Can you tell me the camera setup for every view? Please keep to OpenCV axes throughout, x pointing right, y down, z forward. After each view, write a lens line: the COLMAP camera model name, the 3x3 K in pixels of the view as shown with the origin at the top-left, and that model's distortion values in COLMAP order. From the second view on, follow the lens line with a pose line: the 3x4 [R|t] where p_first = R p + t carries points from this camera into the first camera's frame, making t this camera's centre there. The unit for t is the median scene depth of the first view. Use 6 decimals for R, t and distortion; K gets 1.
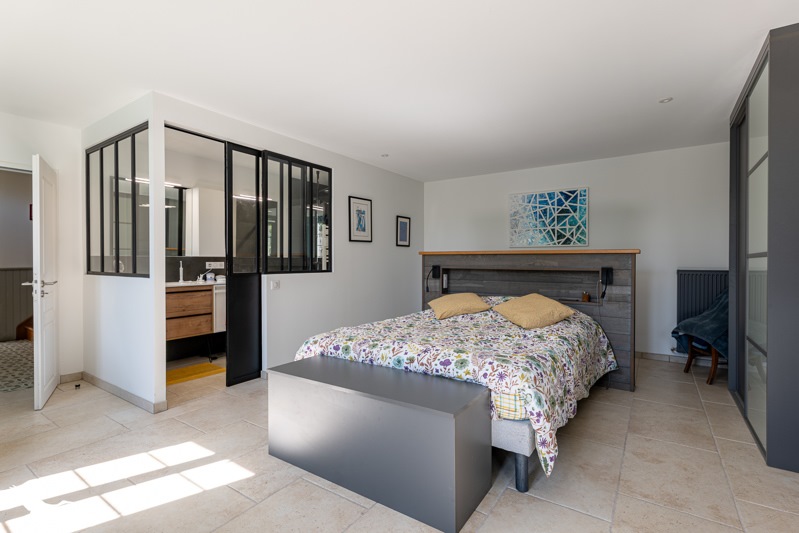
lens RADIAL K [[379.7, 0, 398.5], [0, 379.7, 264.5], [0, 0, 1]] dist [-0.000652, -0.000050]
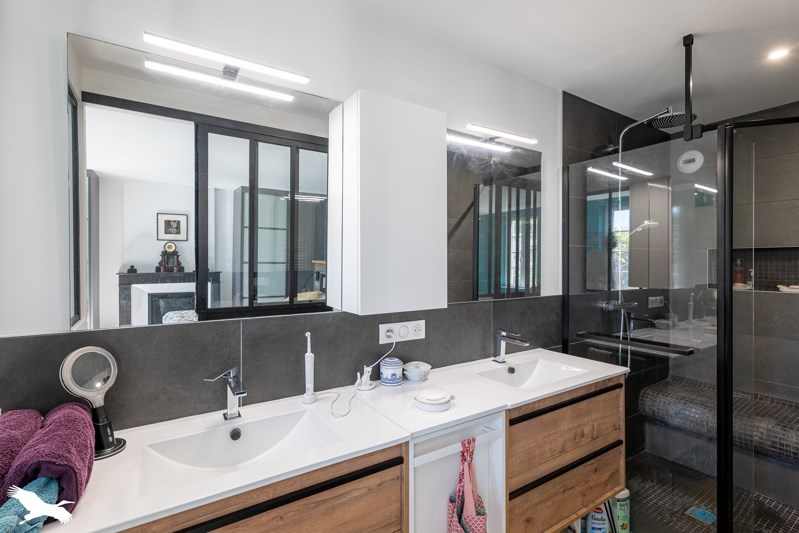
lens RADIAL K [[379.7, 0, 400.7], [0, 379.7, 269.5], [0, 0, 1]] dist [-0.000652, -0.000050]
pose [[0.923426, -0.008401, -0.383684, -0.361697], [0.004266, 0.999923, -0.011628, -0.052474], [0.383752, 0.009101, 0.923391, 0.698743]]
